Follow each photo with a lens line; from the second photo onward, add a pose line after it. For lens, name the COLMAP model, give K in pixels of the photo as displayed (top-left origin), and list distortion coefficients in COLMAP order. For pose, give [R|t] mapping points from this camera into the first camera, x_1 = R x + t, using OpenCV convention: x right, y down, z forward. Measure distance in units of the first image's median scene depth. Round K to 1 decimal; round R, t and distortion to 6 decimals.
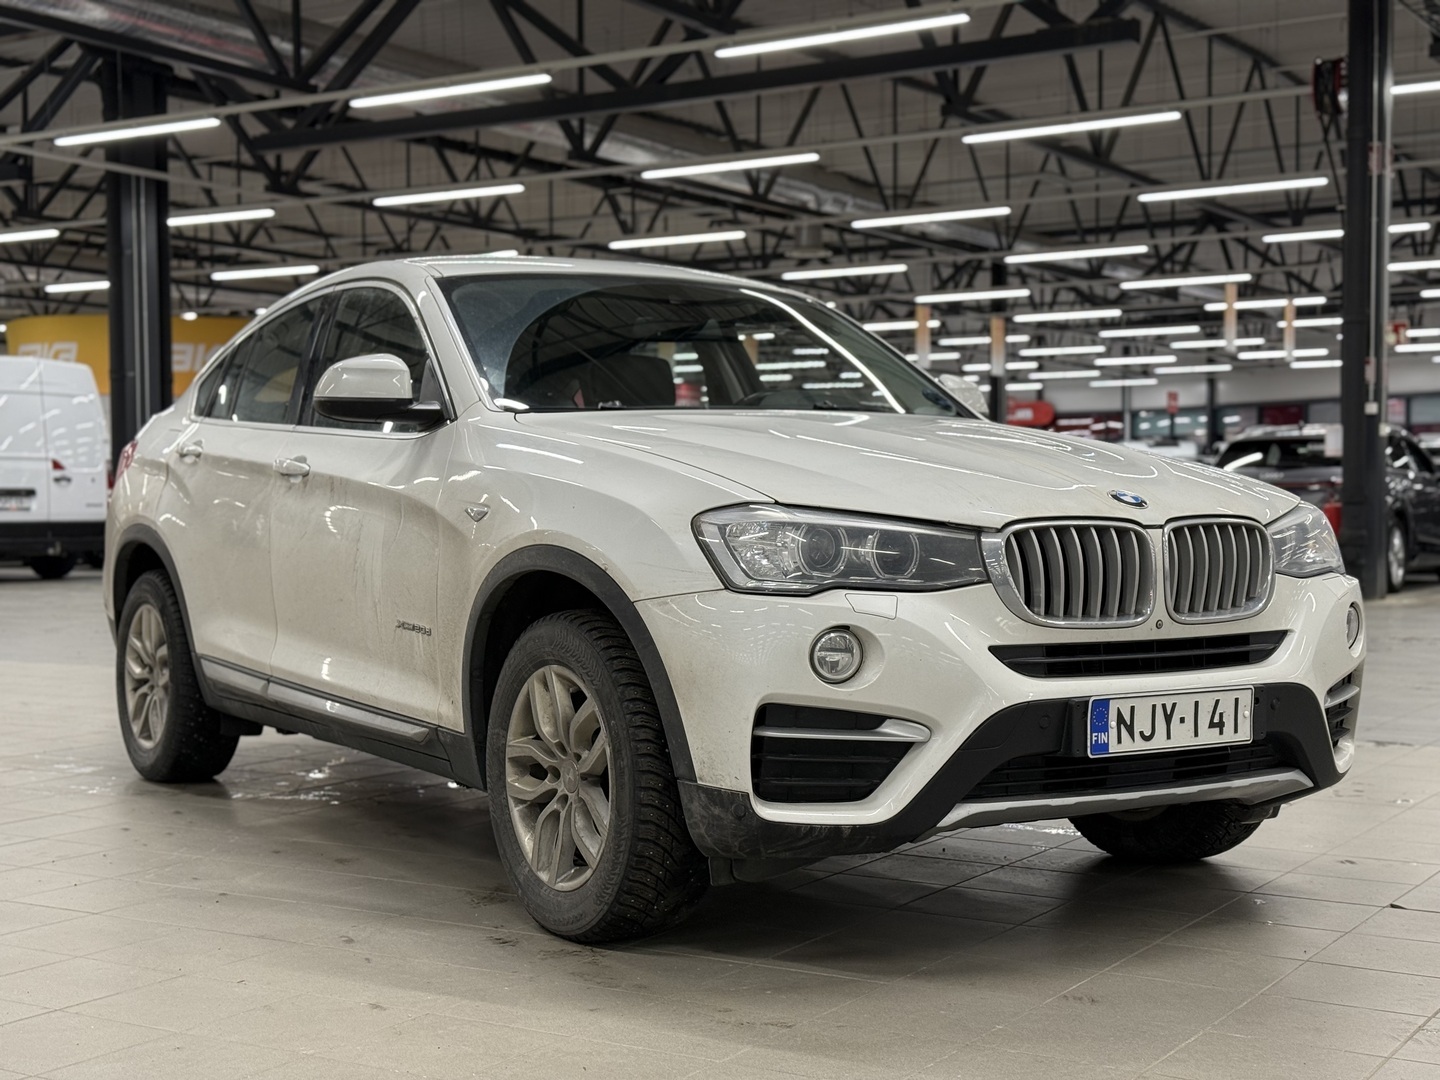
lens RADIAL K [[2044.6, 0, 719.8], [0, 2044.6, 543.3], [0, 0, 1]] dist [0.080075, 0.000000]
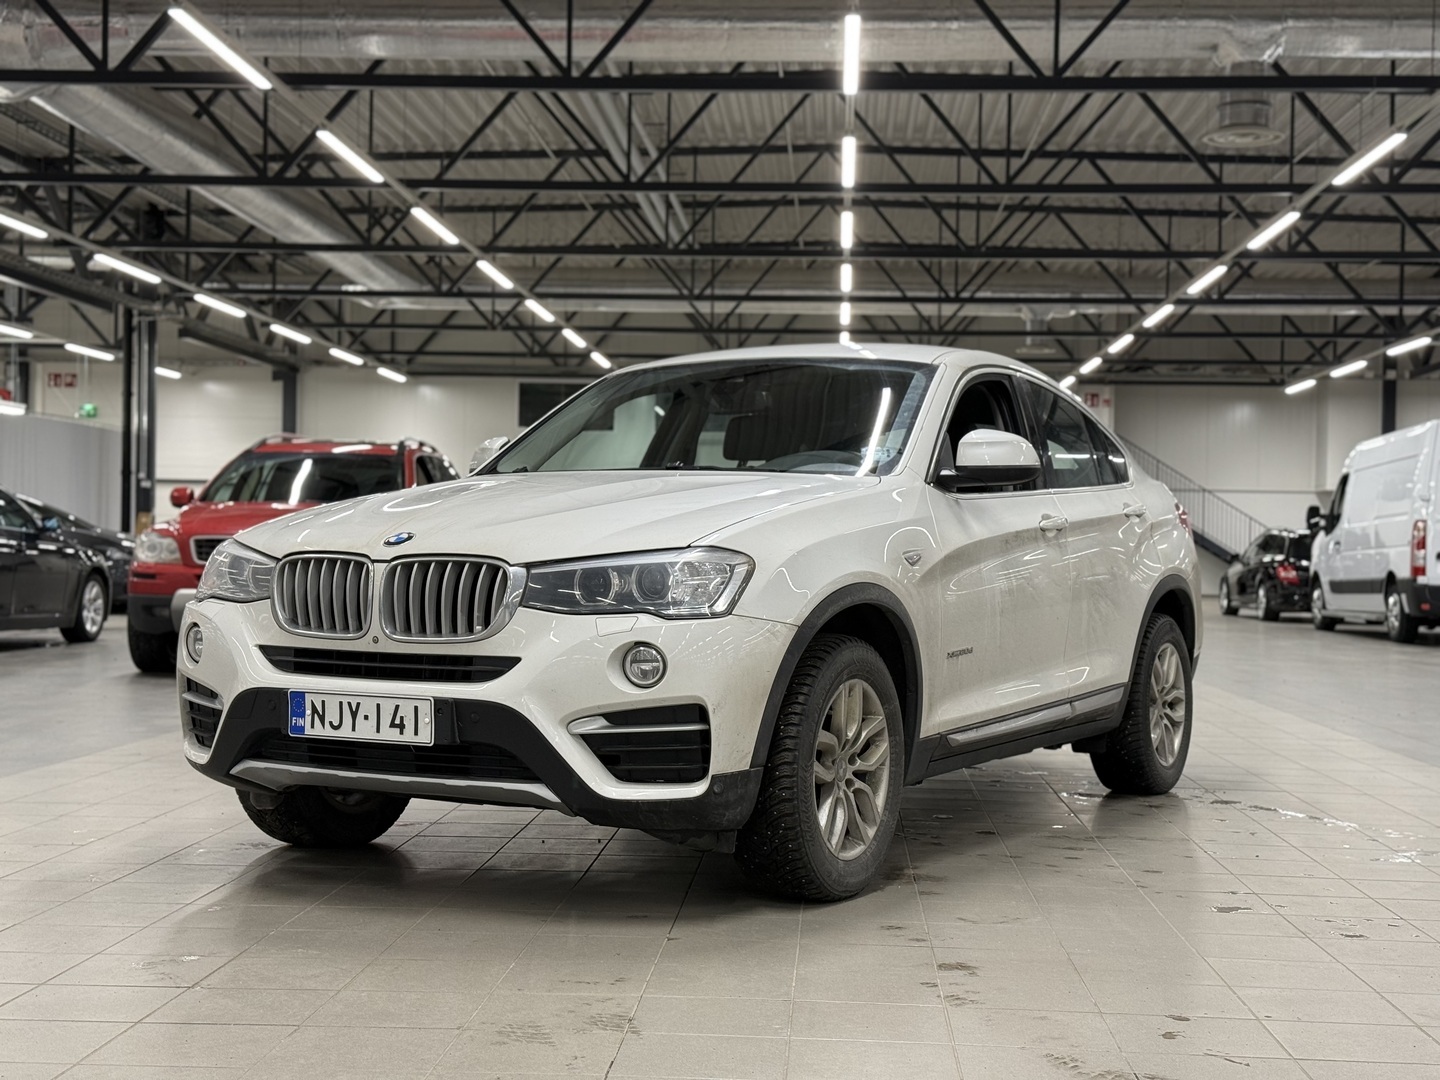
lens RADIAL K [[2044.6, 0, 720.6], [0, 2044.6, 537.4], [0, 0, 1]] dist [0.080075, 0.000000]
pose [[0.483754, 0.015864, -0.875060, 1.411118], [-0.032189, 0.999482, 0.000325, -0.029902], [0.874612, 0.028010, 0.484014, 0.584700]]
